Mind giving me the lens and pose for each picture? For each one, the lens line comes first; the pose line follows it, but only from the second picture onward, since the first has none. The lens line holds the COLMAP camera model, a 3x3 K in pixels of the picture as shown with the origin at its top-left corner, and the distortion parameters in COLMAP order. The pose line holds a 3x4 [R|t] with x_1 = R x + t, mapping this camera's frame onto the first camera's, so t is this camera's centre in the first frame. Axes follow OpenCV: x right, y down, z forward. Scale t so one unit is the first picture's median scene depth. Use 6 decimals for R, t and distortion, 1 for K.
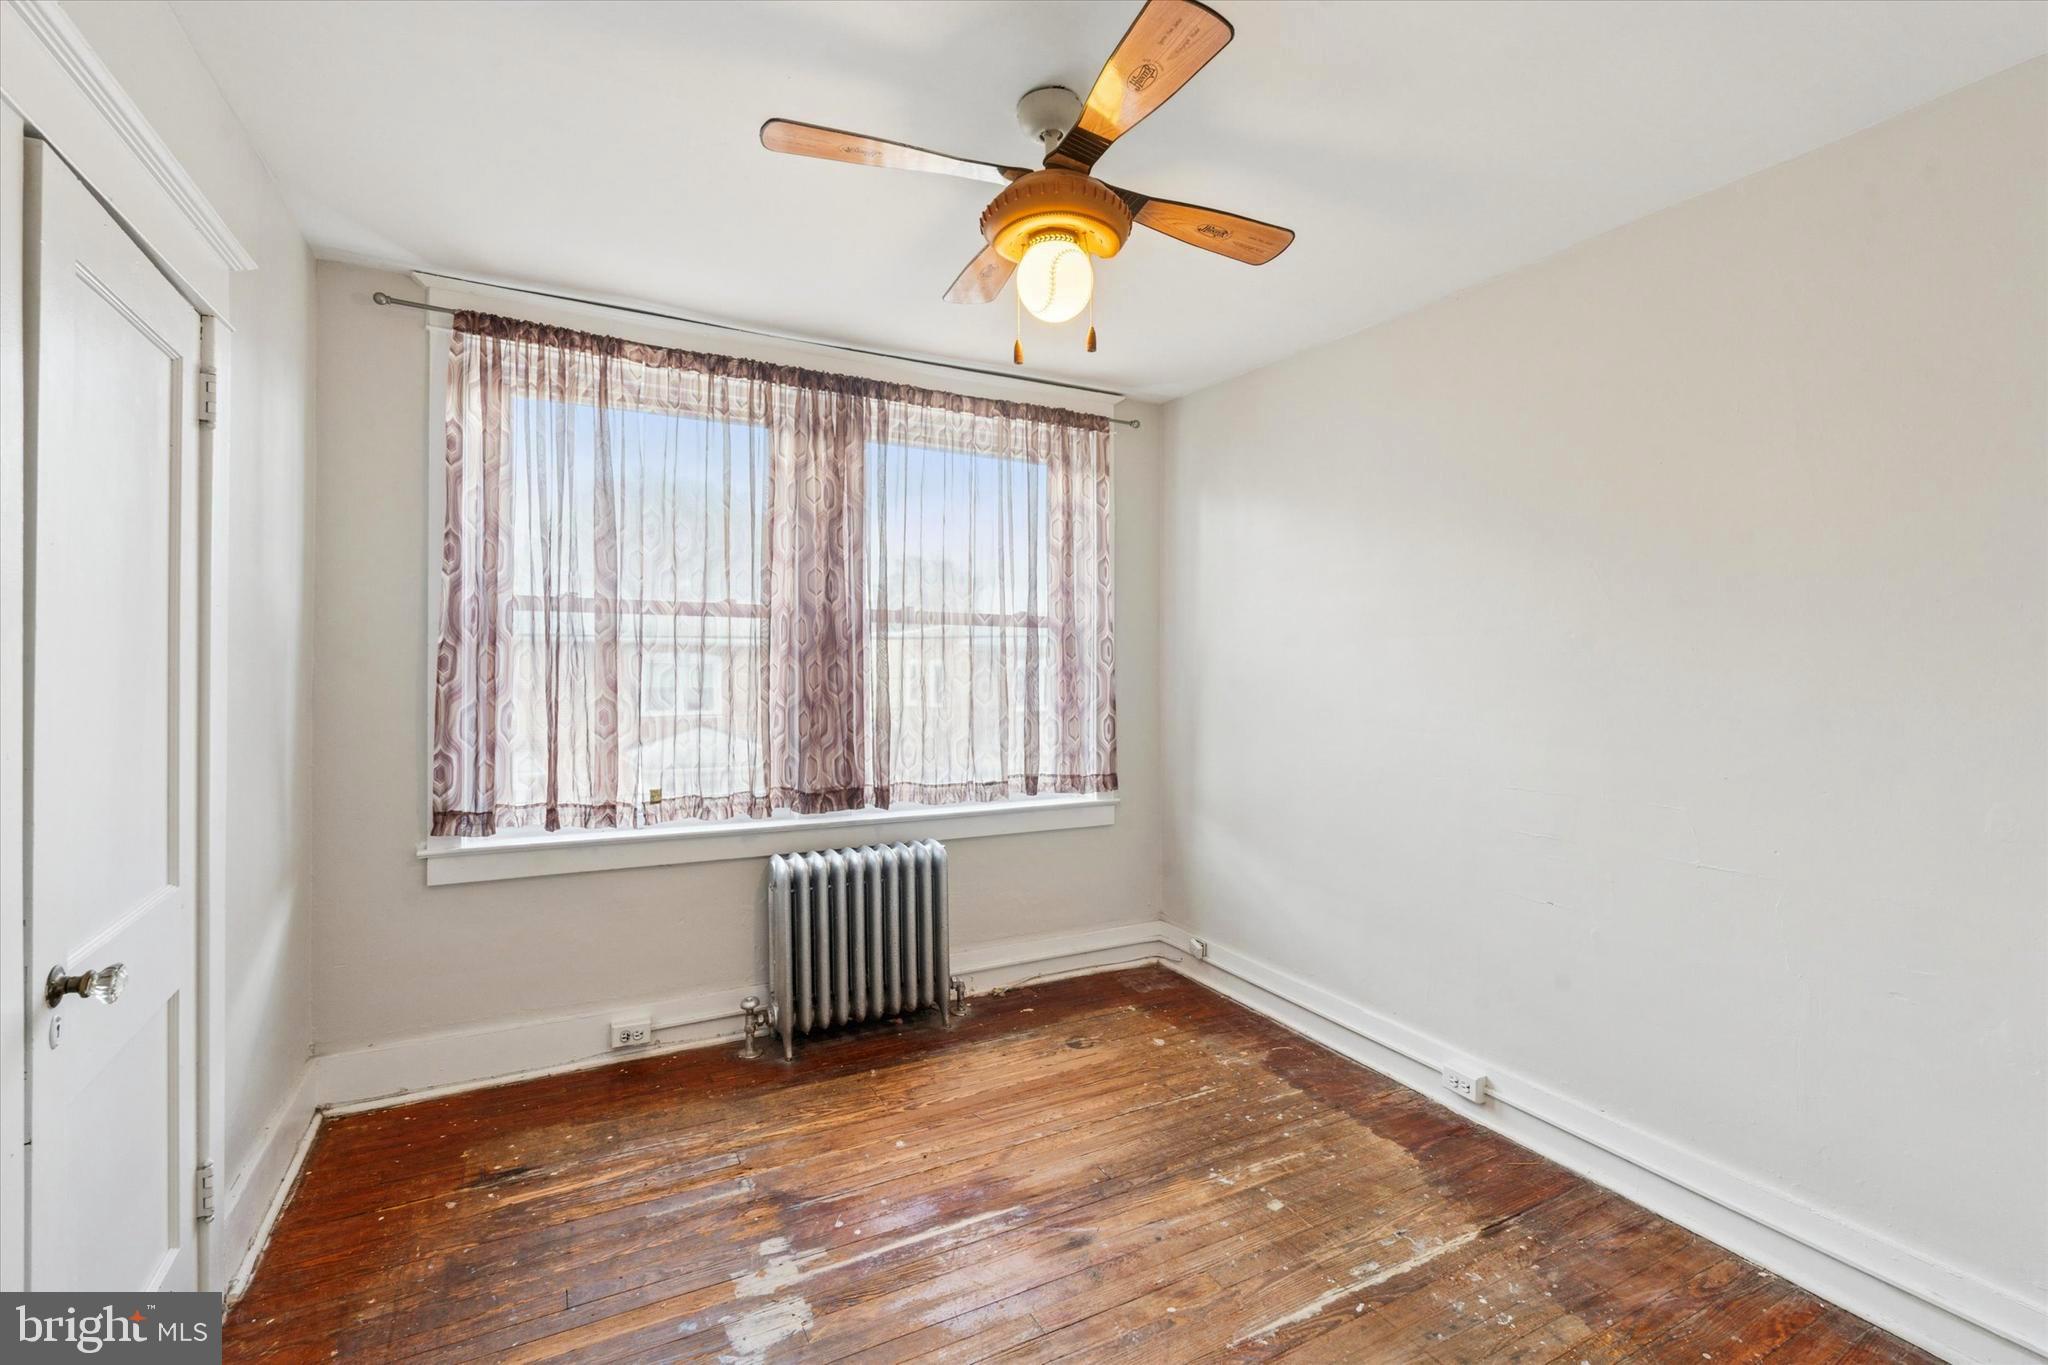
lens RADIAL K [[910.7, 0, 1033.1], [0, 910.7, 641.3], [0, 0, 1]] dist [-0.001062, -0.000189]
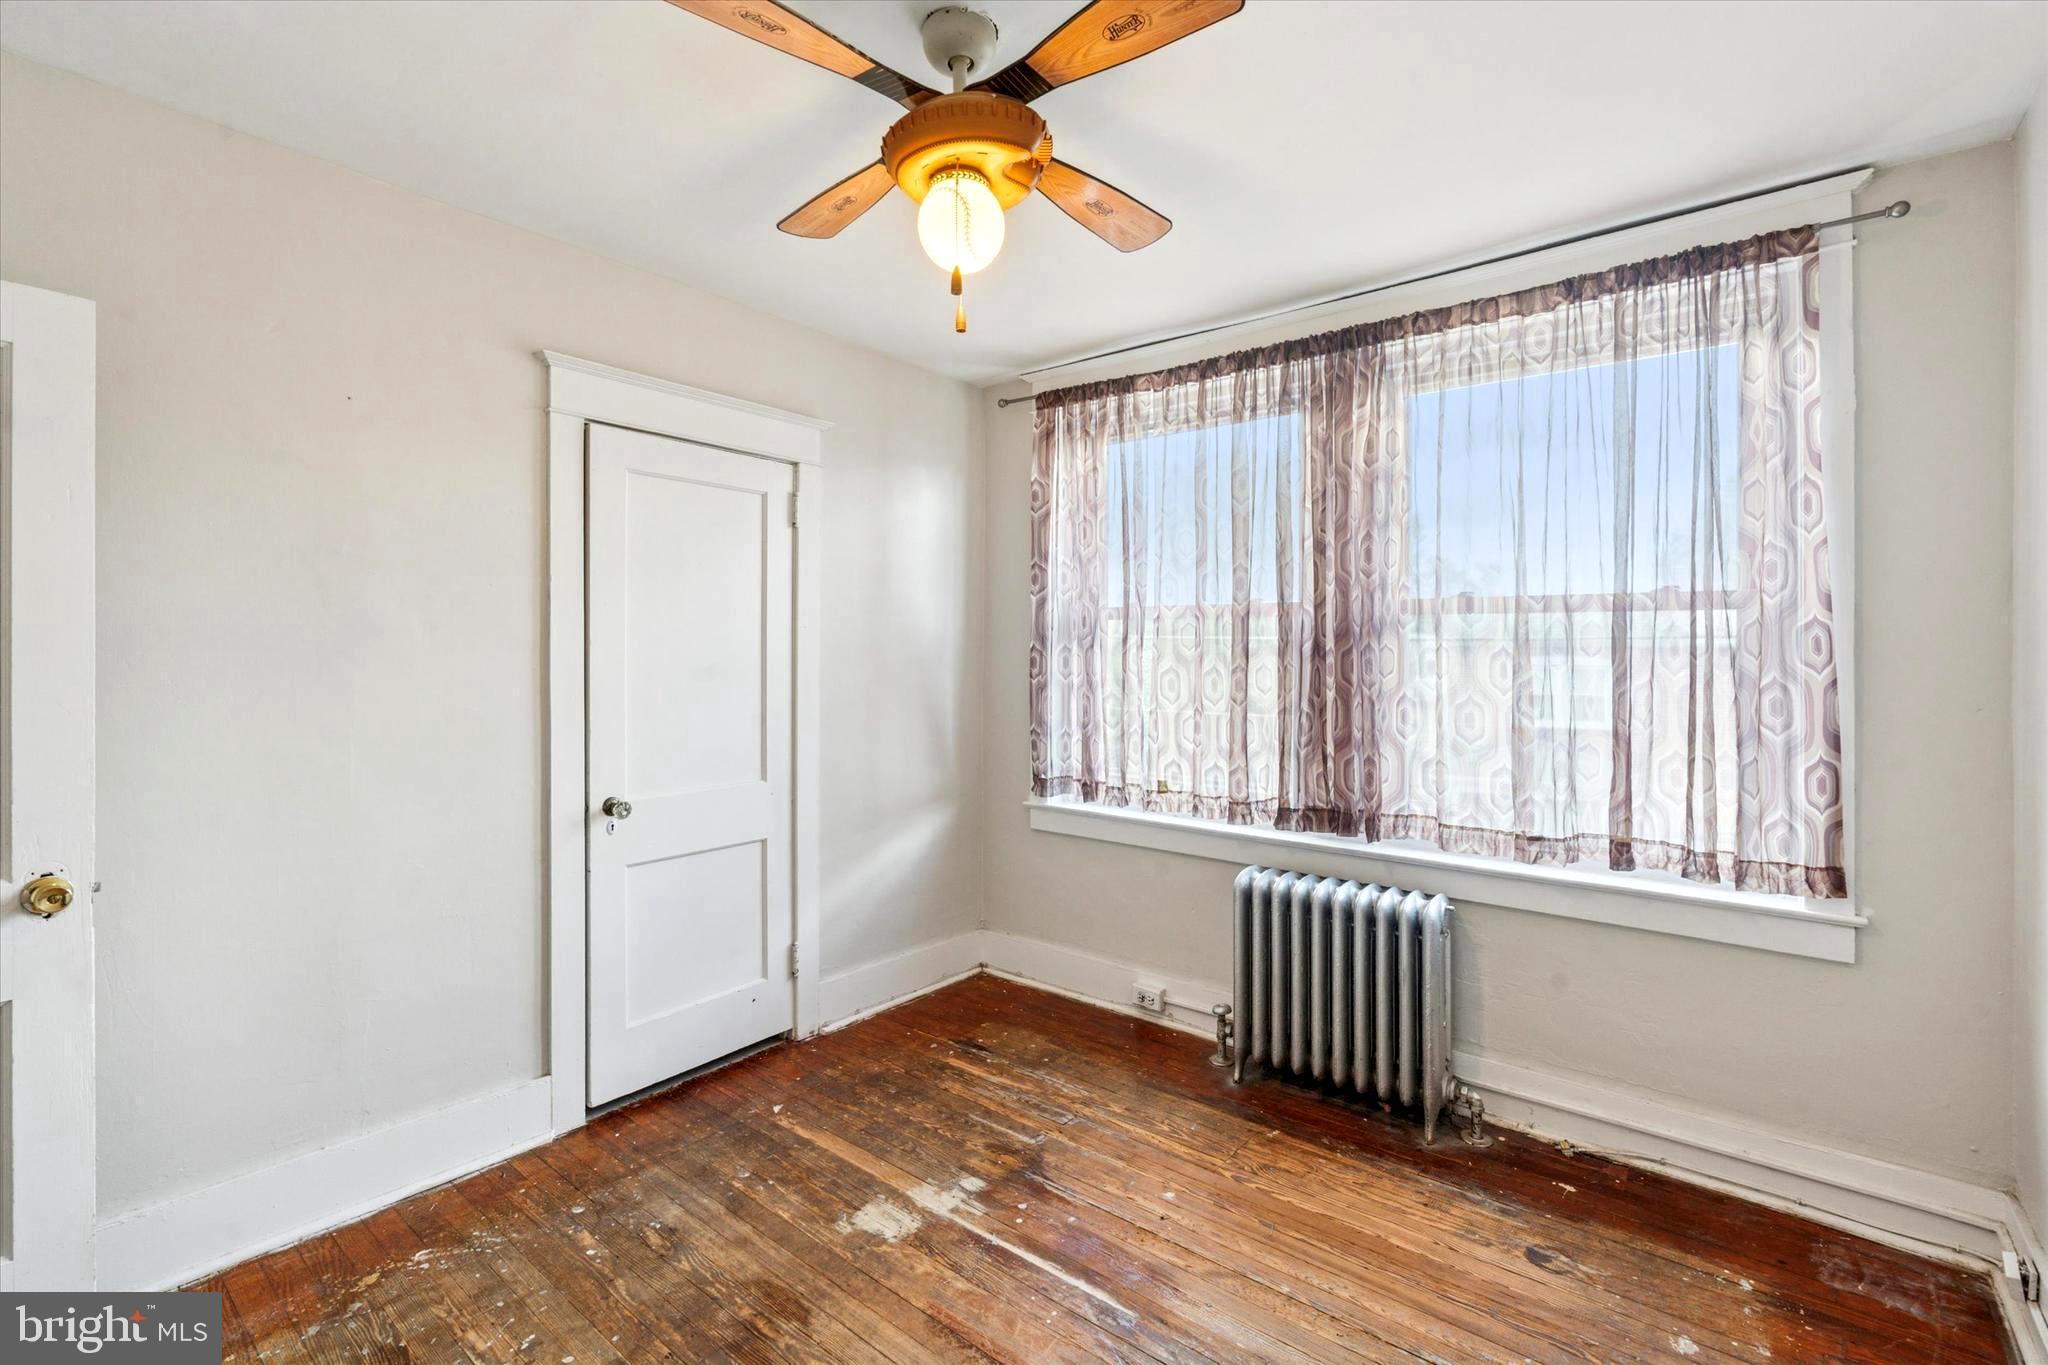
lens RADIAL K [[909.4, 0, 1019.5], [0, 909.4, 652.9], [0, 0, 1]] dist [-0.003031, -0.000039]
pose [[0.374069, -0.010848, -0.927337, 0.574534], [0.013632, 0.999888, -0.006198, 0.017198], [0.927301, -0.010323, 0.374175, 0.479185]]
